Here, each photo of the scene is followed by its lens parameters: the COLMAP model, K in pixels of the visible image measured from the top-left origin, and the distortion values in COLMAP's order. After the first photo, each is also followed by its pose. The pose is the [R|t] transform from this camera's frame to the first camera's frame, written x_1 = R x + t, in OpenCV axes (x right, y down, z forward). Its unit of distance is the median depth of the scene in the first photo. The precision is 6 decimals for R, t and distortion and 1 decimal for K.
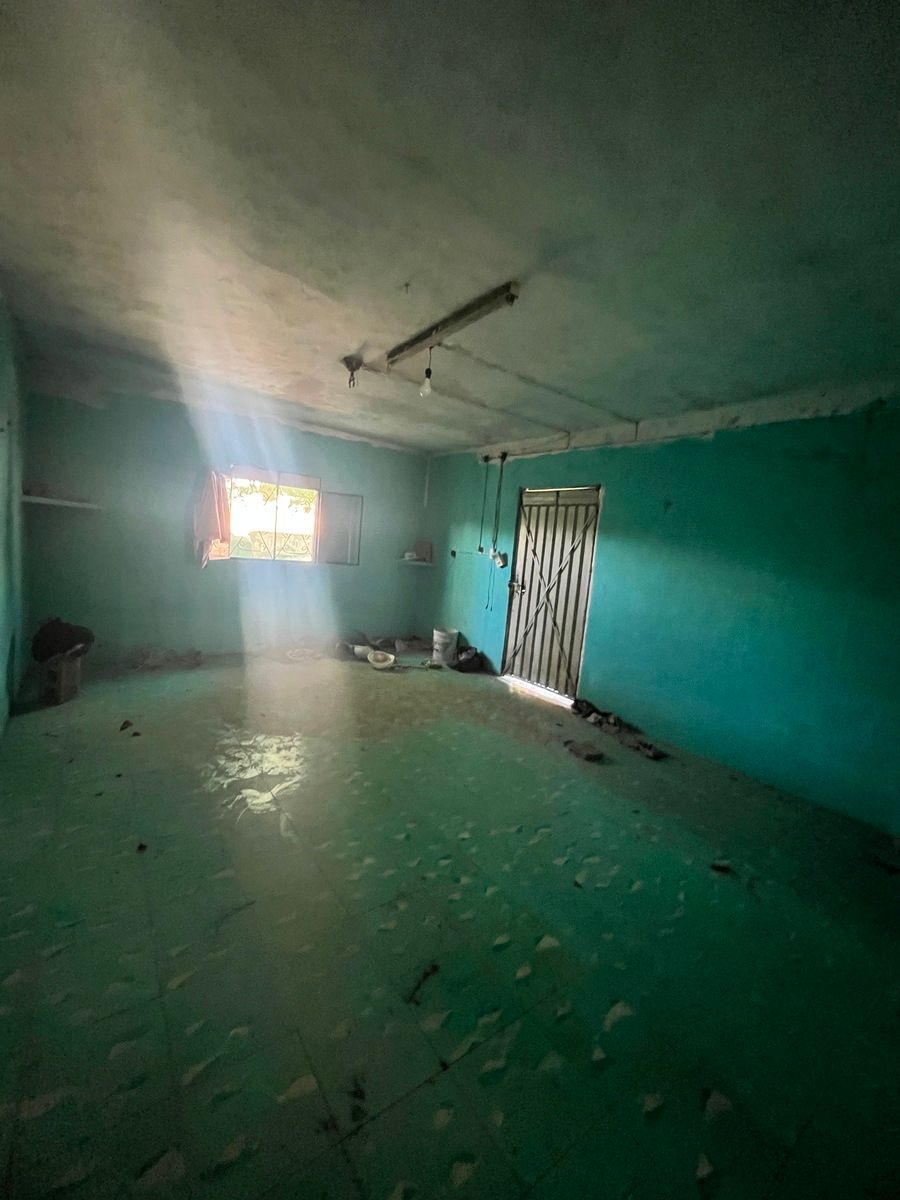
lens RADIAL K [[485.9, 0, 447.9], [0, 485.9, 597.7], [0, 0, 1]] dist [-0.003462, 0.000178]
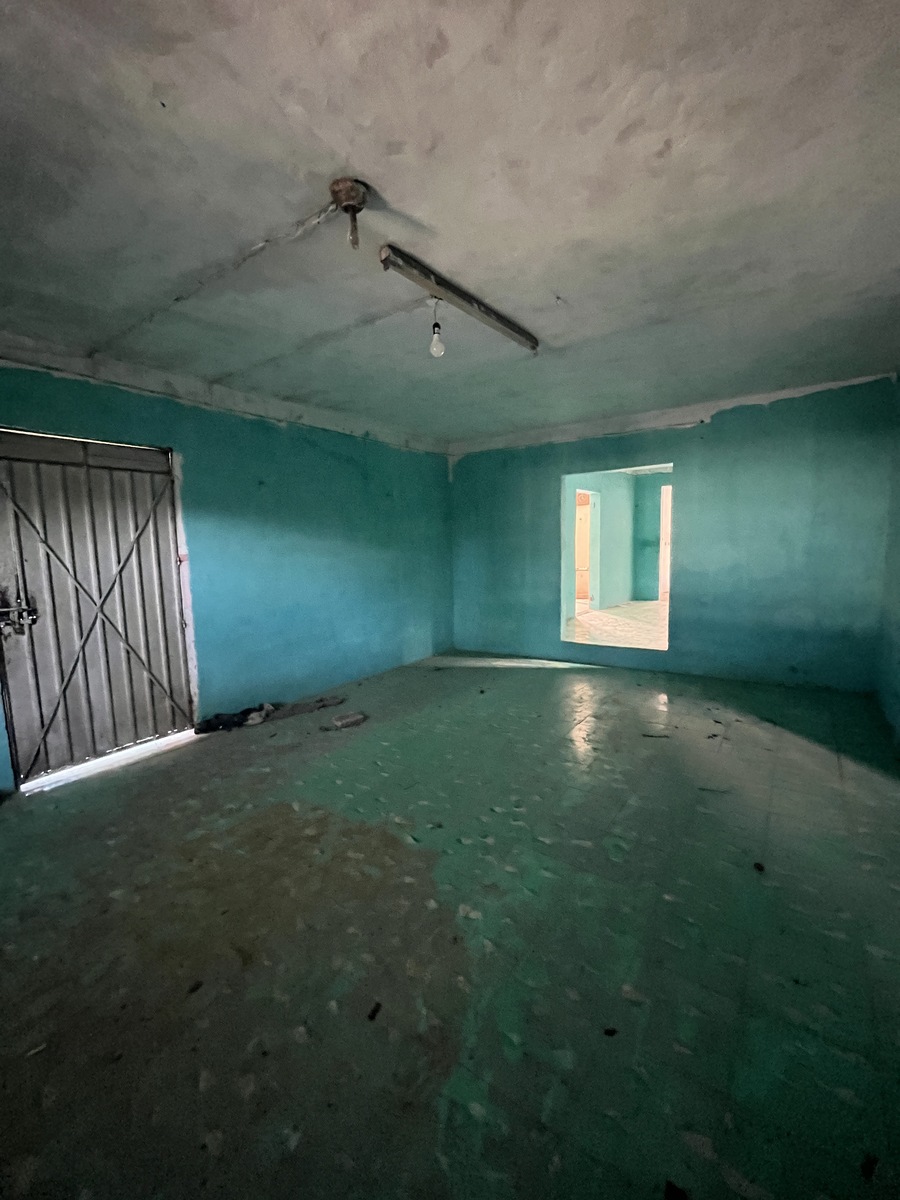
lens RADIAL K [[485.9, 0, 450.3], [0, 485.9, 597.1], [0, 0, 1]] dist [-0.003462, 0.000178]
pose [[-0.309047, -0.190095, 0.931855, -0.890918], [0.100618, 0.967786, 0.230795, -0.207537], [-0.945709, 0.165088, -0.279965, 1.269480]]
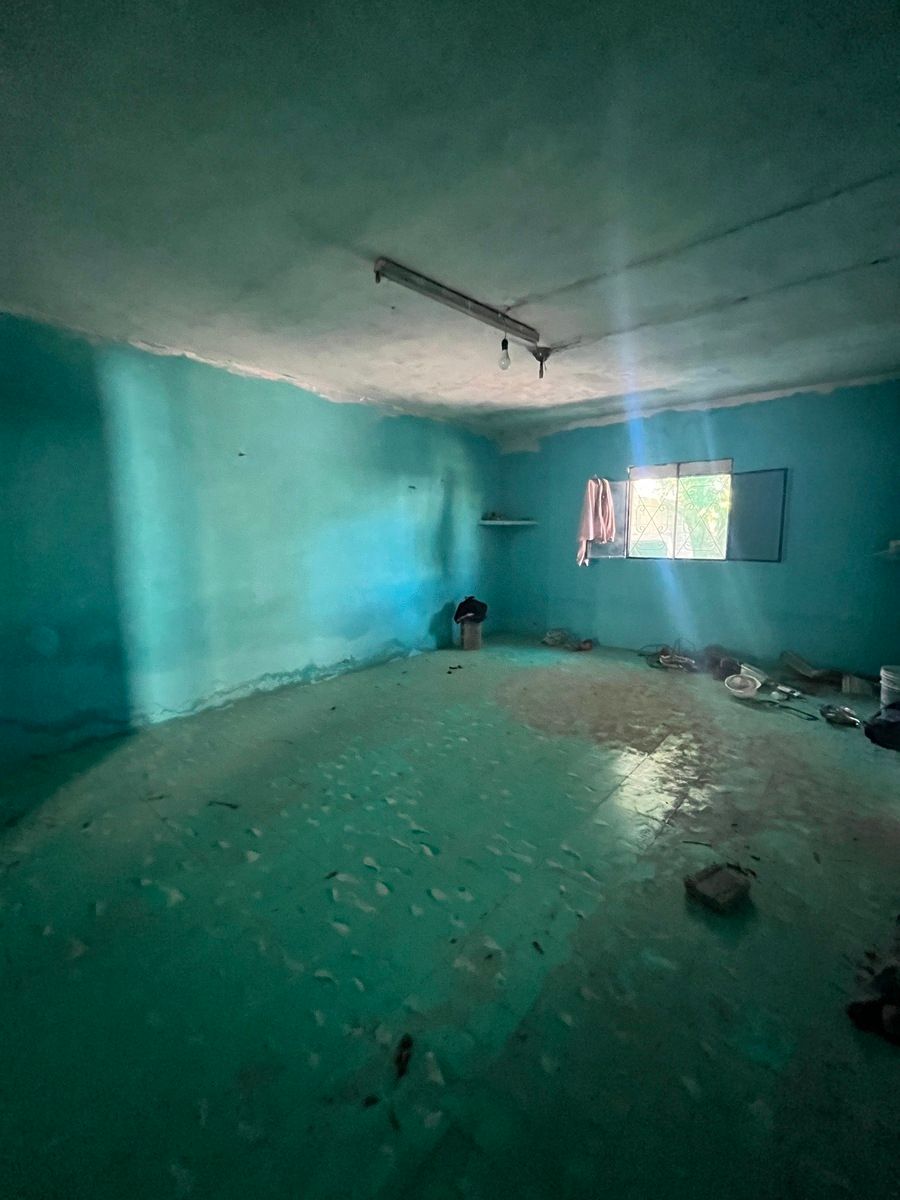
lens RADIAL K [[485.9, 0, 452.4], [0, 485.9, 595.1], [0, 0, 1]] dist [-0.003462, 0.000178]
pose [[0.229380, 0.035512, -0.972689, 0.871774], [-0.077983, 0.996792, 0.018002, 0.018649], [0.970208, 0.071724, 0.231413, 0.704713]]
